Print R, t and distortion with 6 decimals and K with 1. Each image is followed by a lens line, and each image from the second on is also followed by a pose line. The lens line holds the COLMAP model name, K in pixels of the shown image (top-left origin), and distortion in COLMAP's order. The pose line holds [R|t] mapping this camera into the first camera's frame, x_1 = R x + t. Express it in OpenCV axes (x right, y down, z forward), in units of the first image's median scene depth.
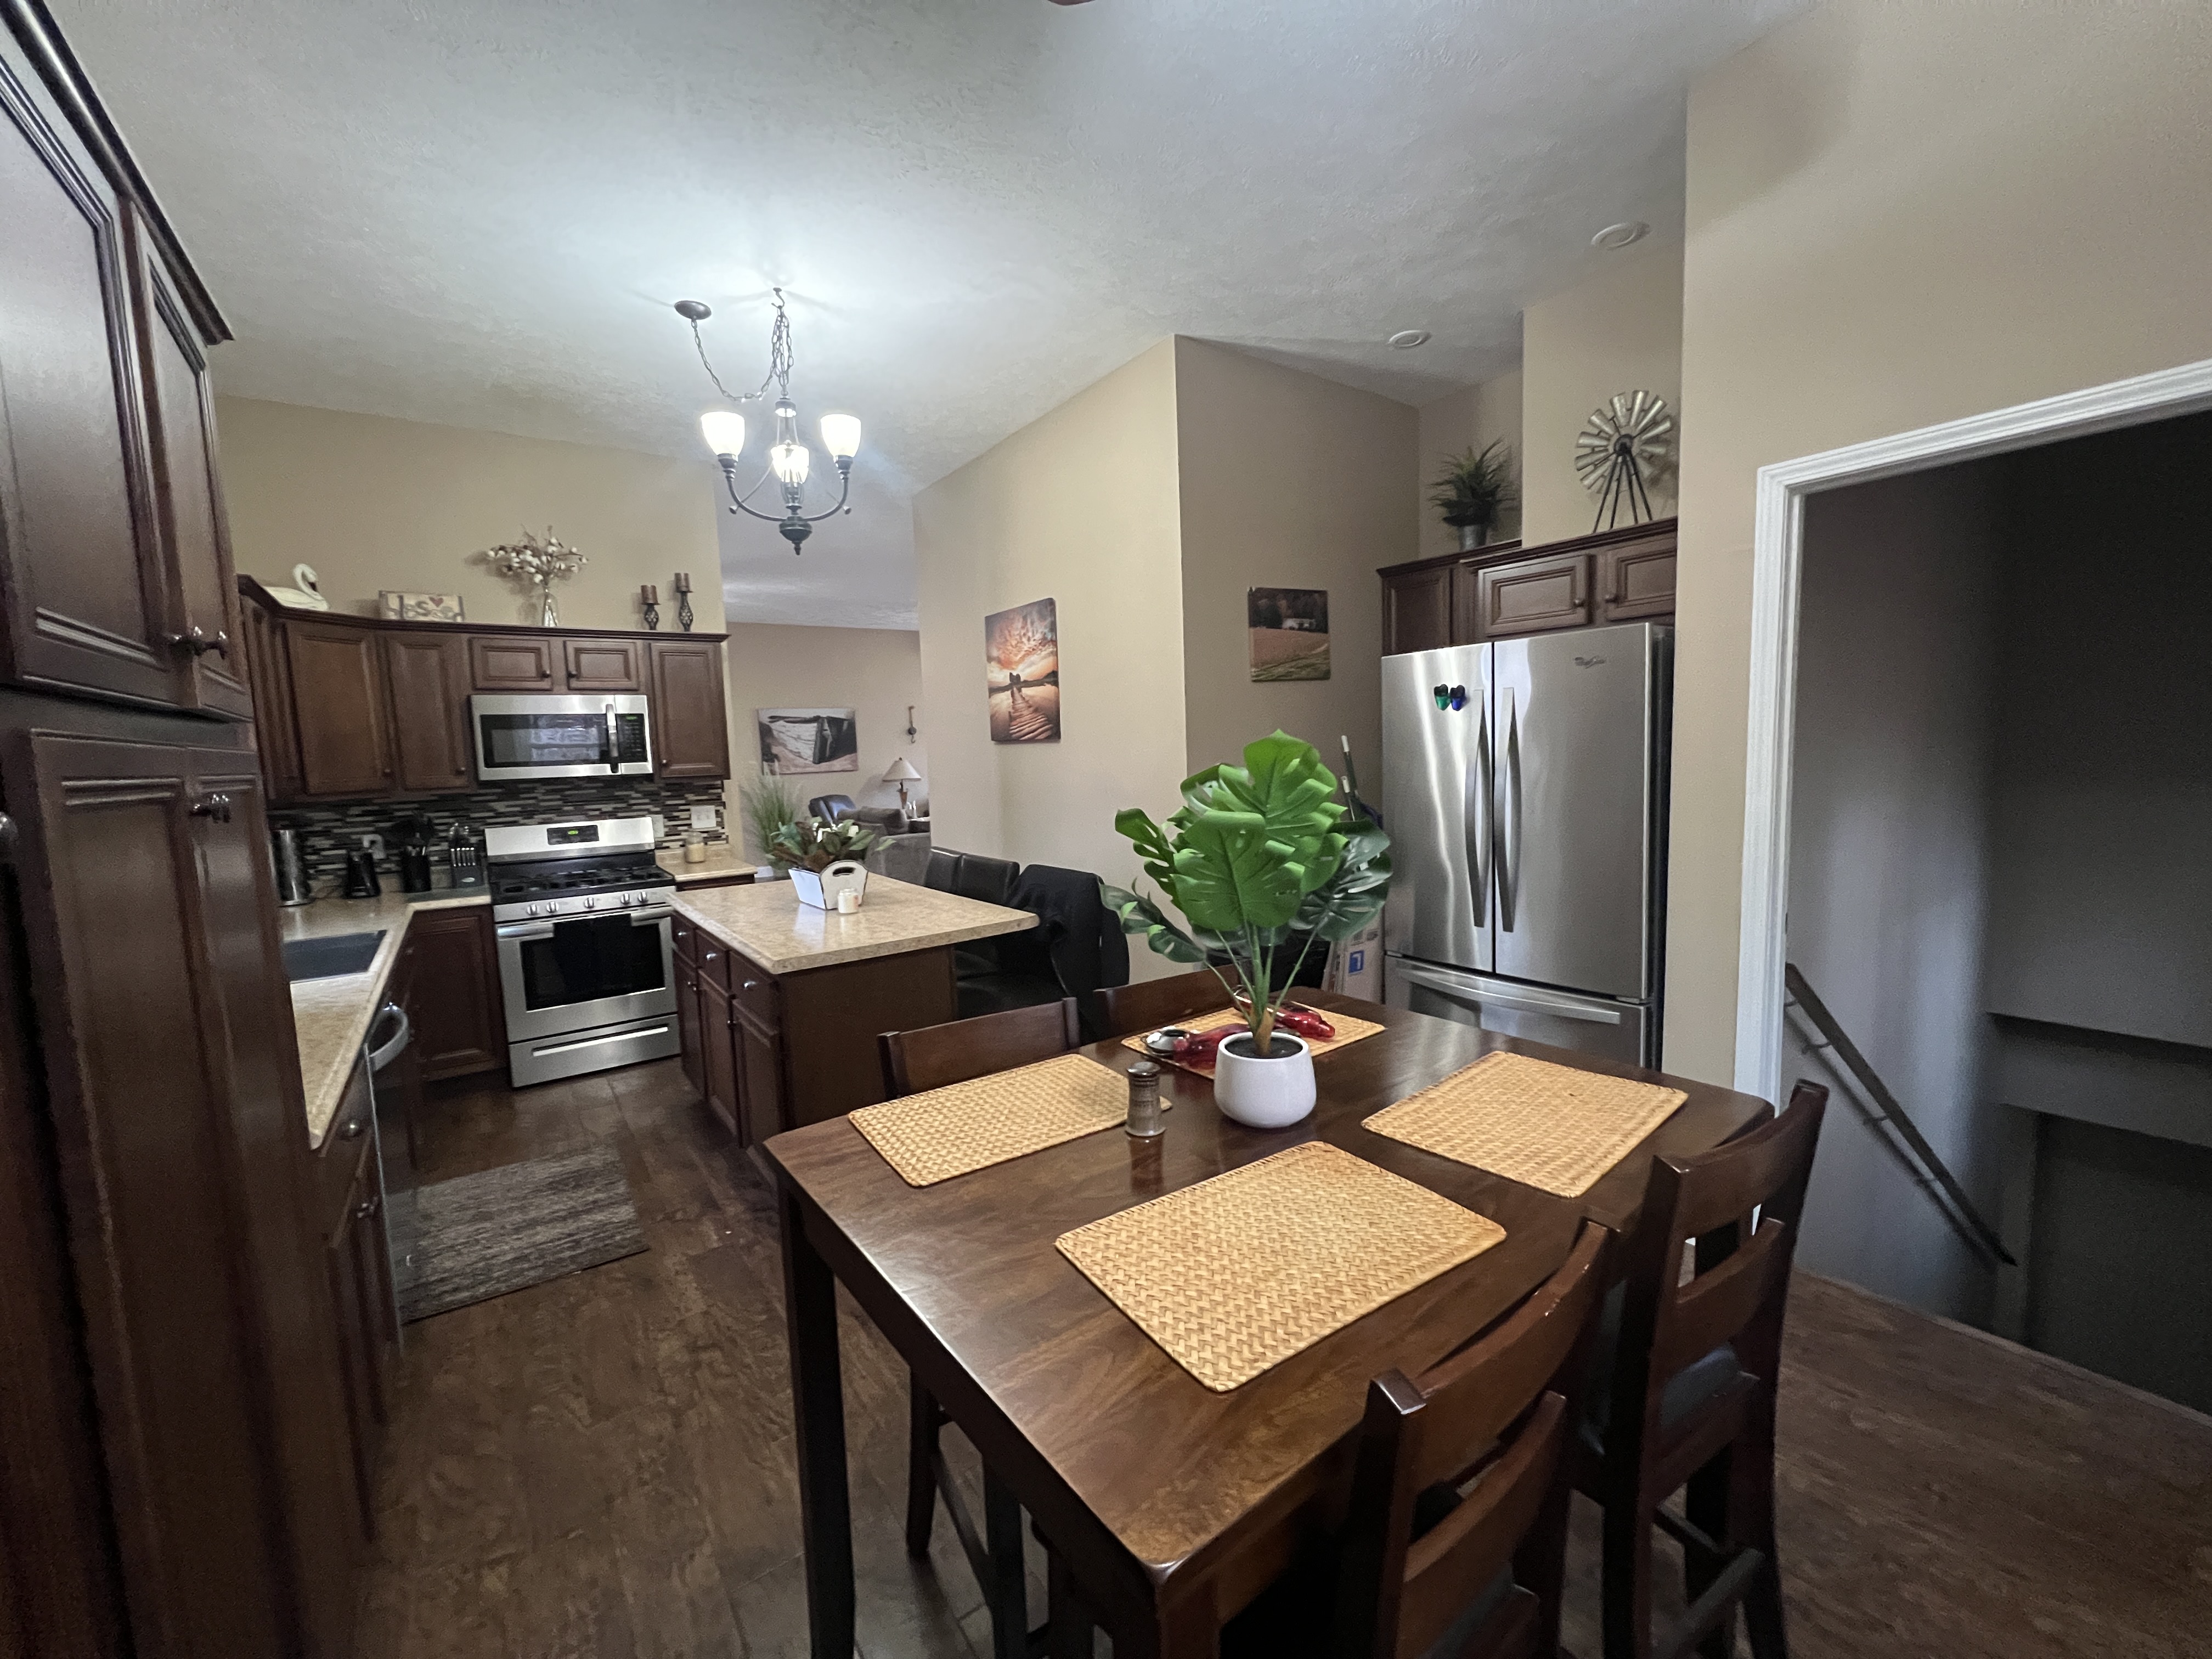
lens RADIAL K [[889.3, 0, 1102.5], [0, 889.3, 835.2], [0, 0, 1]] dist [0.001121, 0.000121]
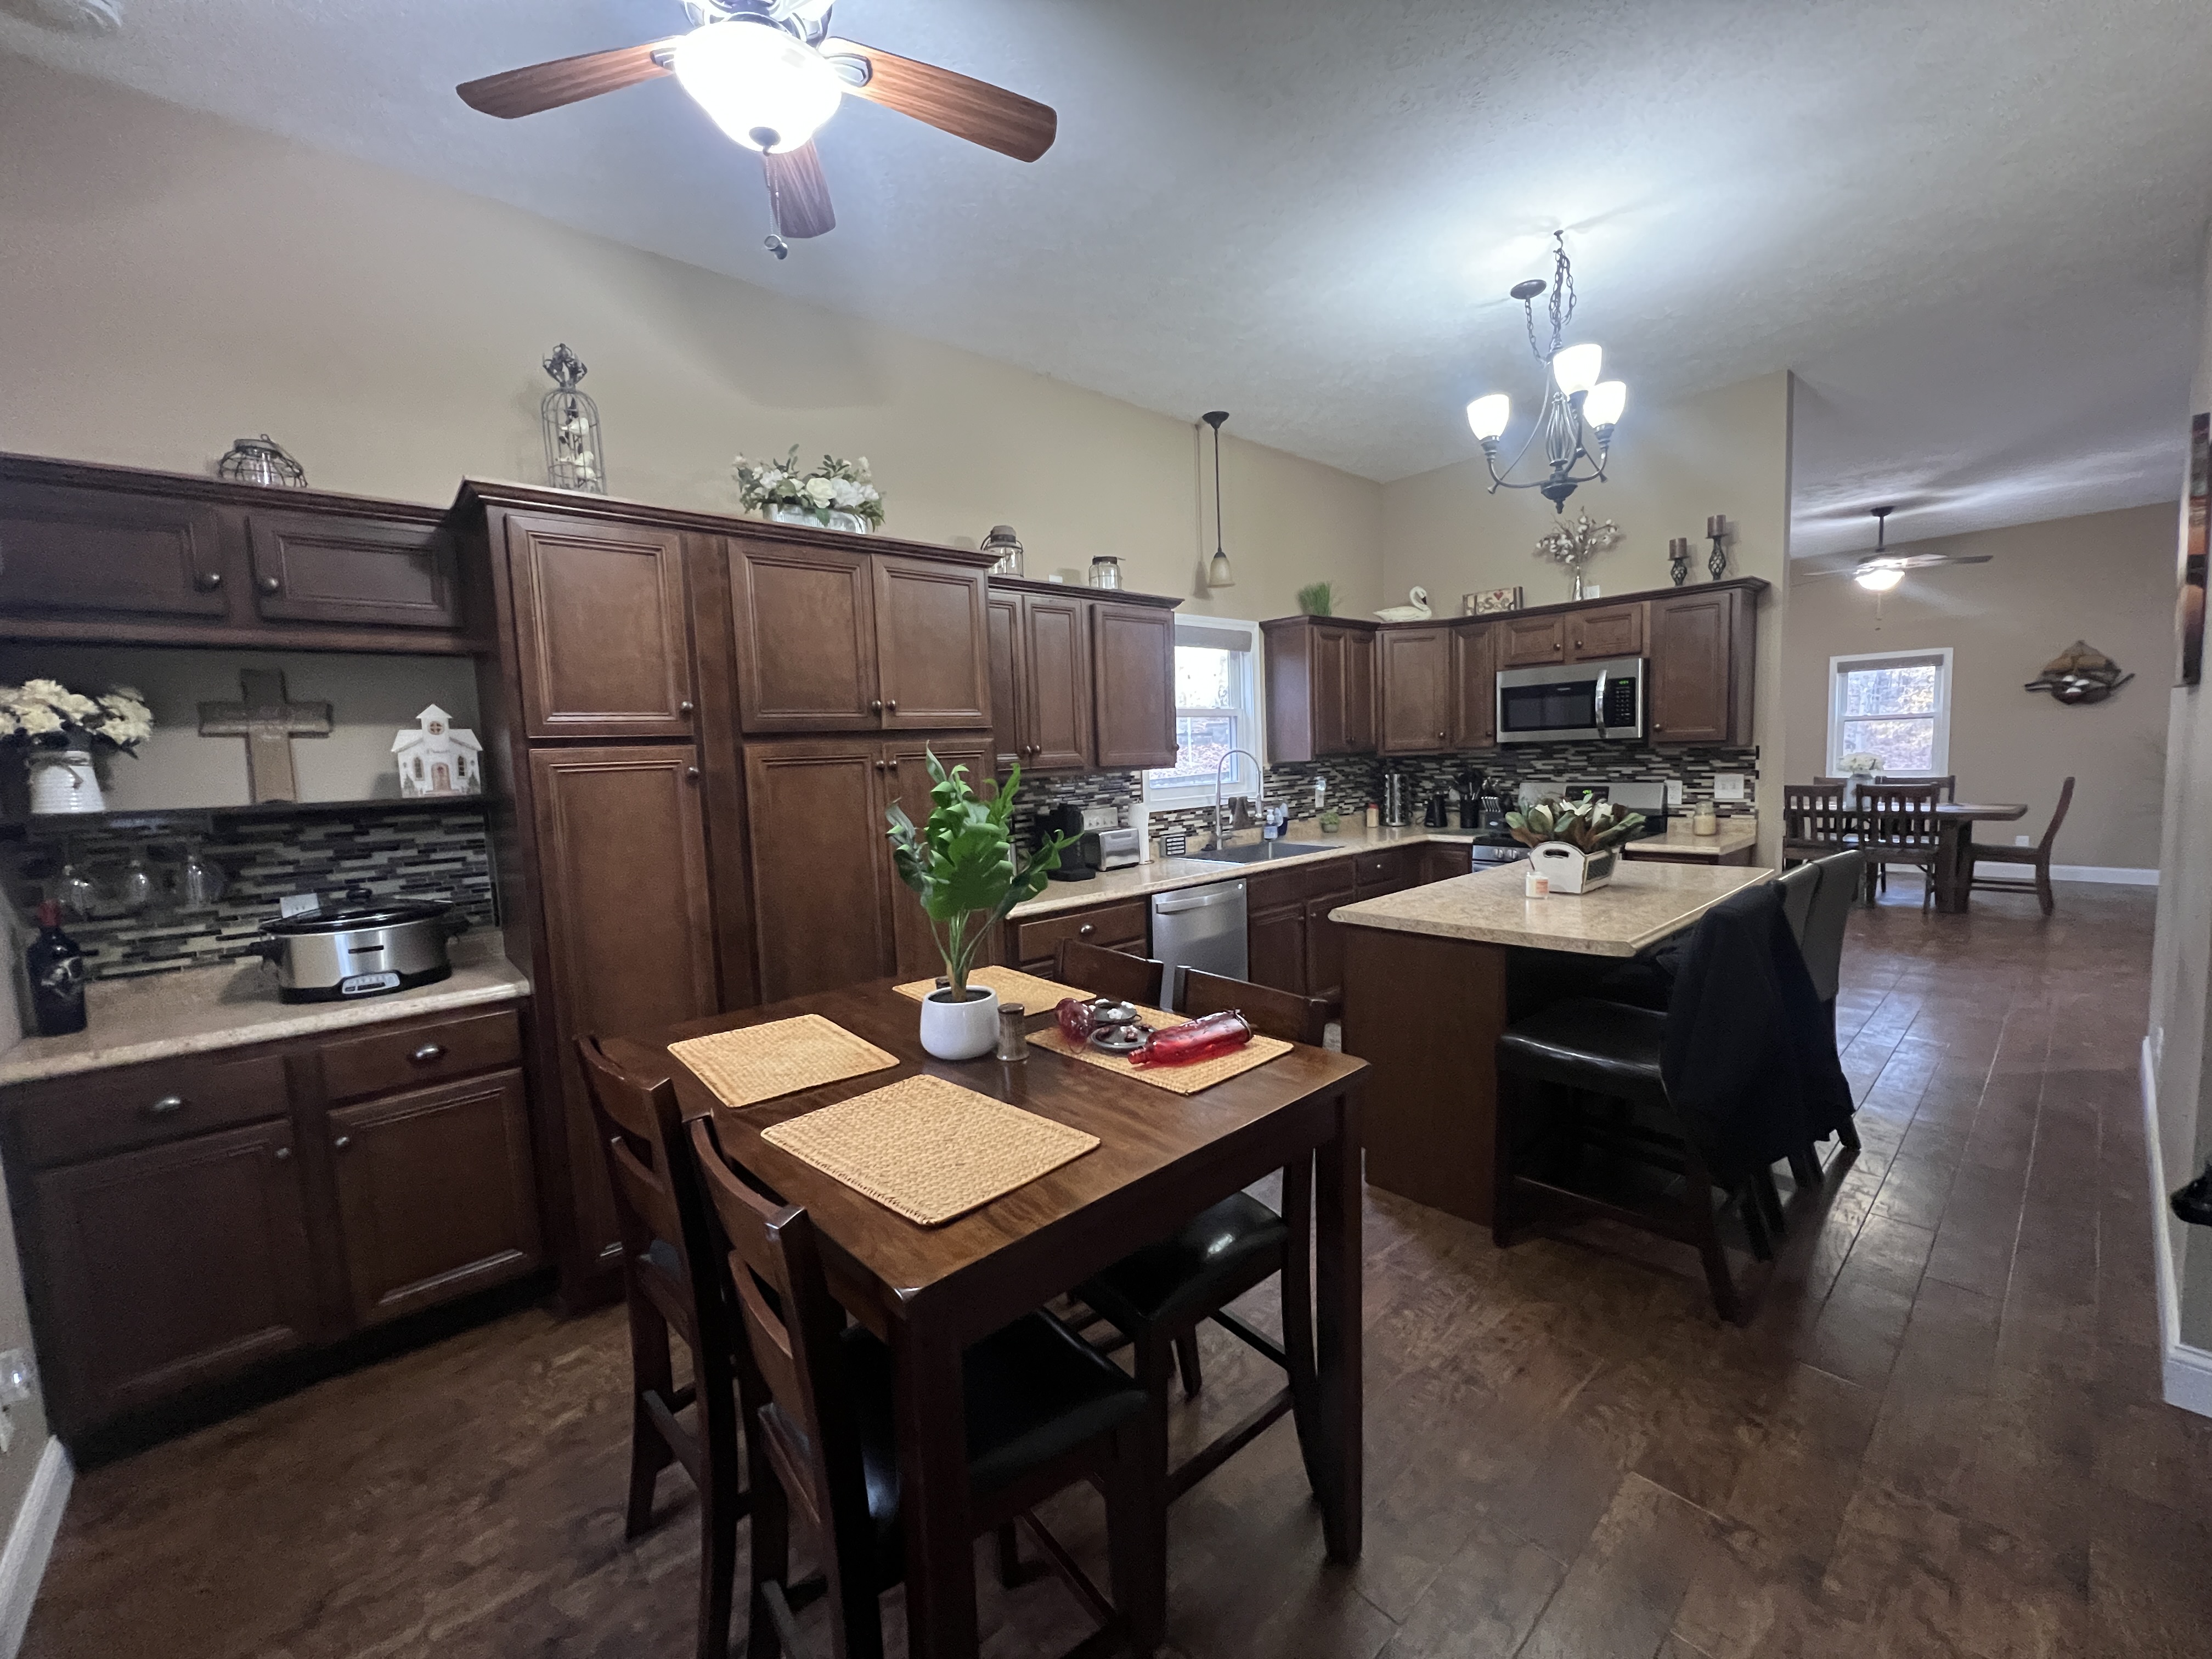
lens RADIAL K [[889.3, 0, 1103.2], [0, 889.3, 837.0], [0, 0, 1]] dist [0.001121, 0.000121]
pose [[0.105512, 0.126776, -0.986304, 0.434677], [-0.063465, 0.990677, 0.120548, -0.044396], [0.992391, 0.049877, 0.112574, 0.325303]]
